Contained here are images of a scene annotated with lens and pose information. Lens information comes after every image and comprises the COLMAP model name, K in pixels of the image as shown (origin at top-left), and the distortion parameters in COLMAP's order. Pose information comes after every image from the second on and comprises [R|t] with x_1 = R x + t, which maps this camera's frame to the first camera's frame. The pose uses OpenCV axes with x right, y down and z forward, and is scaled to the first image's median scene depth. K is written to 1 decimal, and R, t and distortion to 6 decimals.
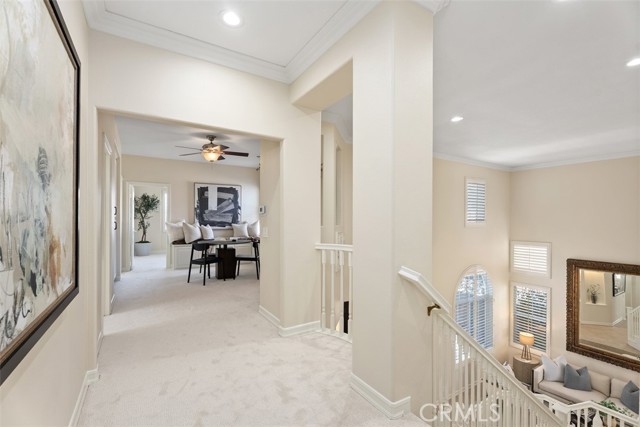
lens RADIAL K [[288.2, 0, 319.4], [0, 288.2, 218.6], [0, 0, 1]] dist [-0.004526, 0.000429]
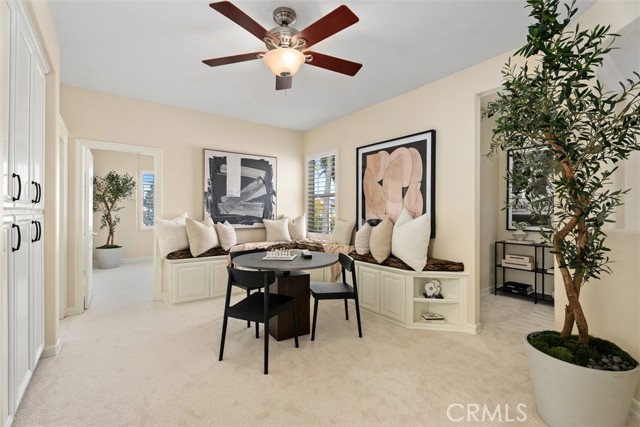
lens RADIAL K [[288.2, 0, 320.3], [0, 288.2, 209.9], [0, 0, 1]] dist [-0.004526, 0.000429]
pose [[0.996436, 0.000035, 0.084354, -0.237732], [-0.000173, 0.999999, 0.001622, -0.002927], [-0.084354, -0.001631, 0.996435, 0.387238]]
